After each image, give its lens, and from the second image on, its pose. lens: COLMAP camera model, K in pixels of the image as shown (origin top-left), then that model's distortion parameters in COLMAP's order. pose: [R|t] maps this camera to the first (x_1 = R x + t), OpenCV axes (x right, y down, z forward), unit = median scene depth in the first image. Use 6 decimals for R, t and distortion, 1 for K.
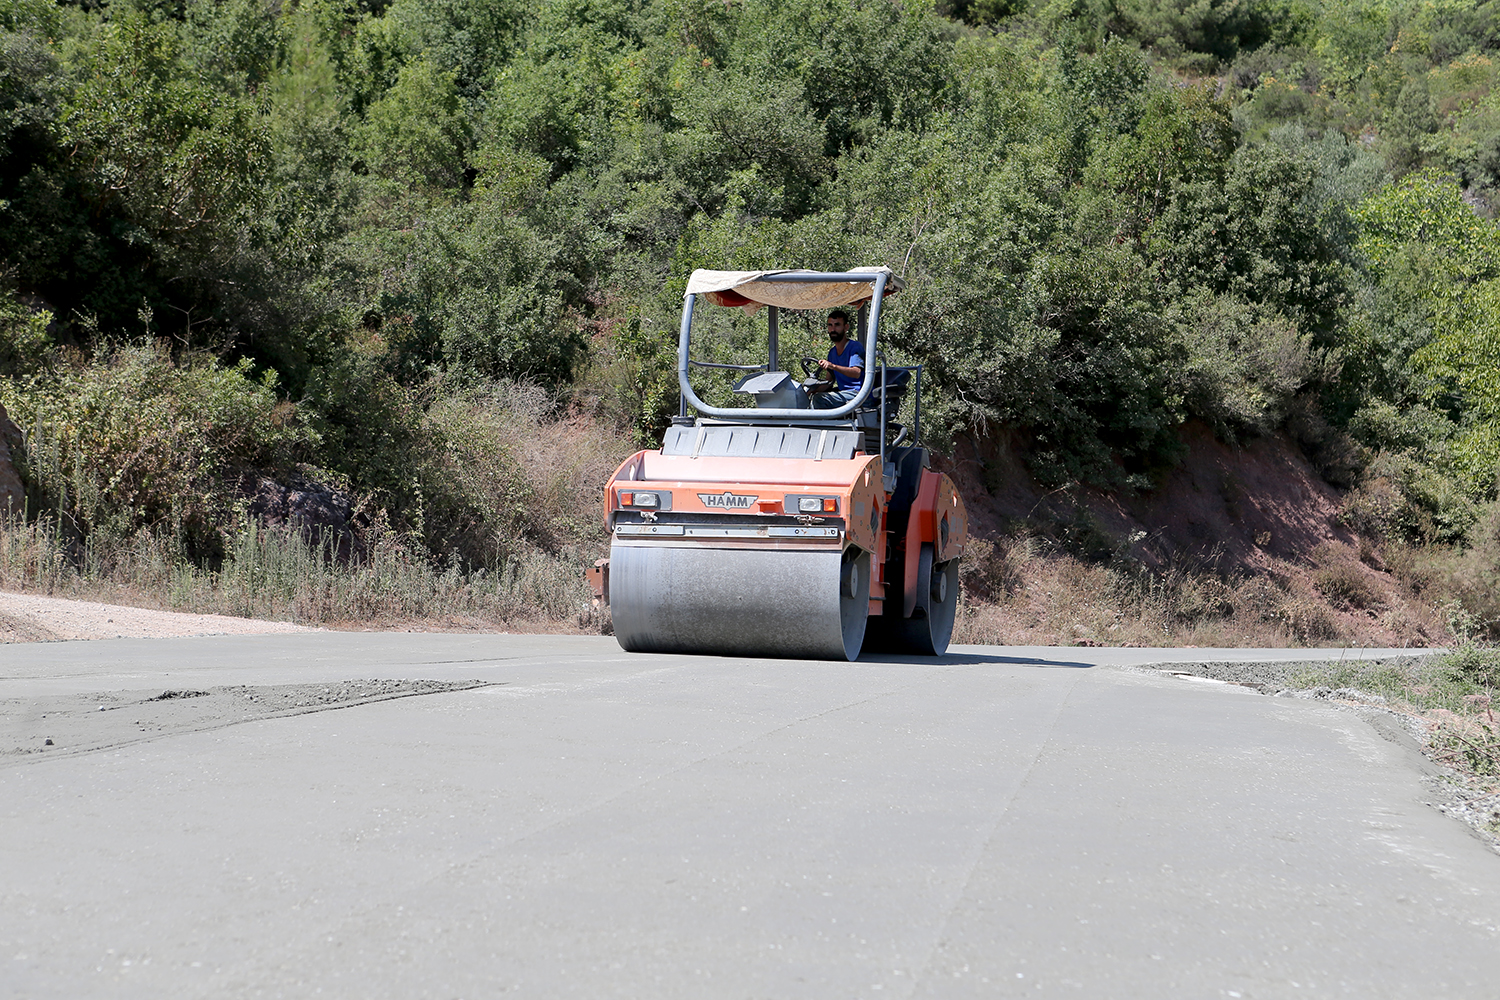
lens RADIAL K [[3094.6, 0, 748.2], [0, 3094.6, 502.7], [0, 0, 1]] dist [0.330461, 0.000000]
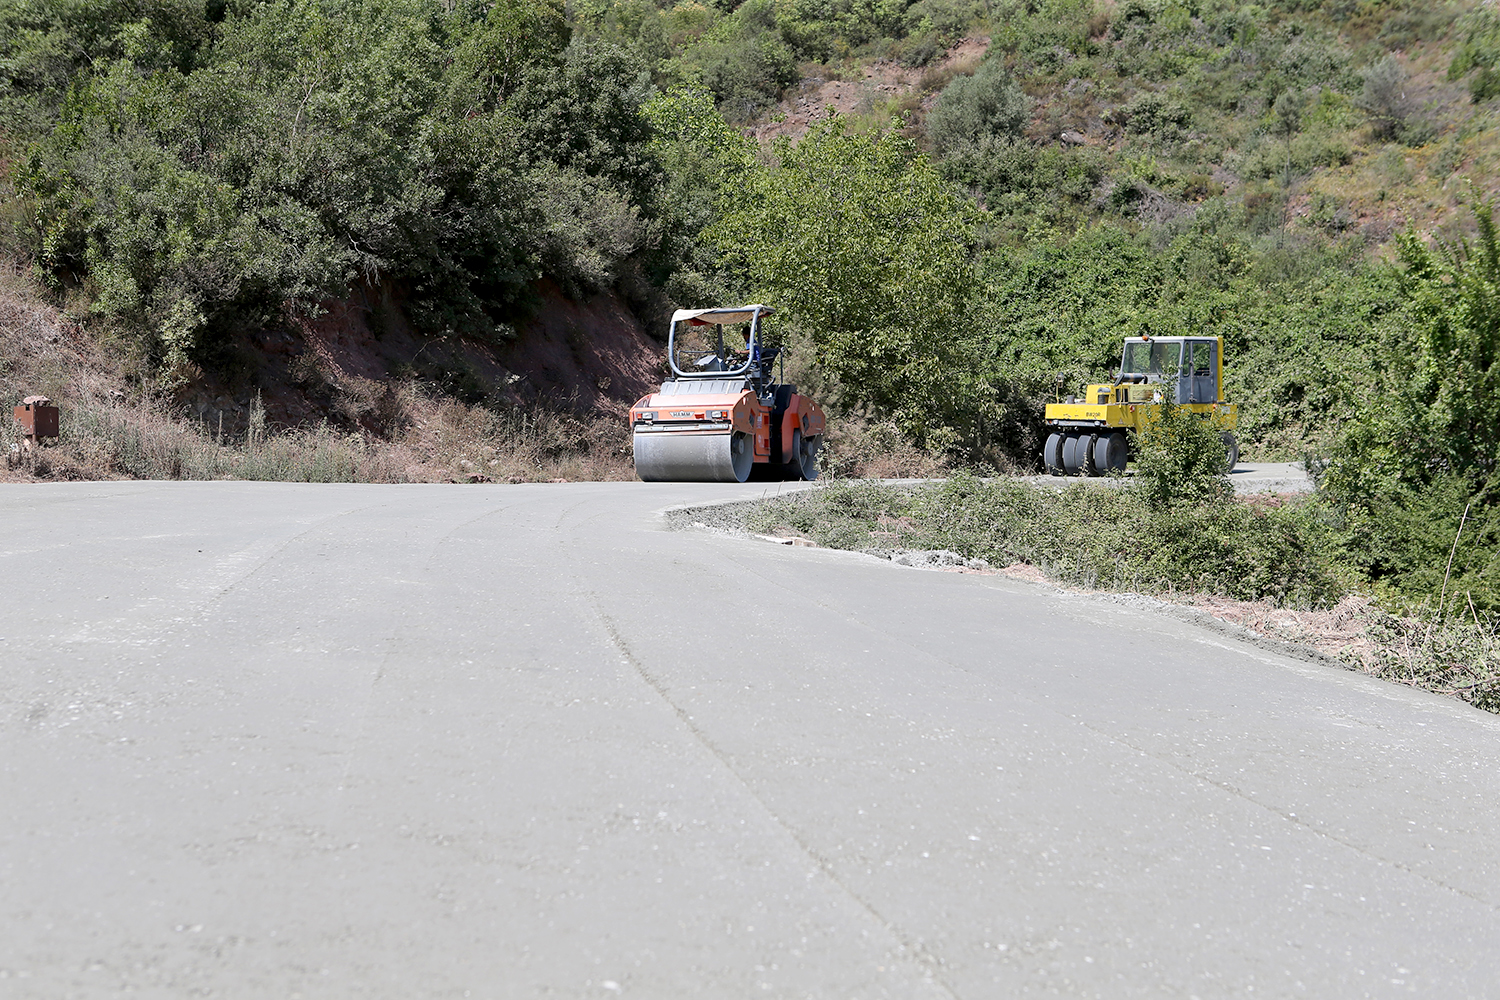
lens RADIAL K [[2219.6, 0, 751.8], [0, 2219.6, 485.5], [0, 0, 1]] dist [0.051500, 0.000000]
pose [[0.950912, 0.001135, 0.309460, -0.036148], [-0.019524, 0.998221, 0.056332, 0.002027], [-0.308845, -0.059608, 0.949243, 0.211079]]
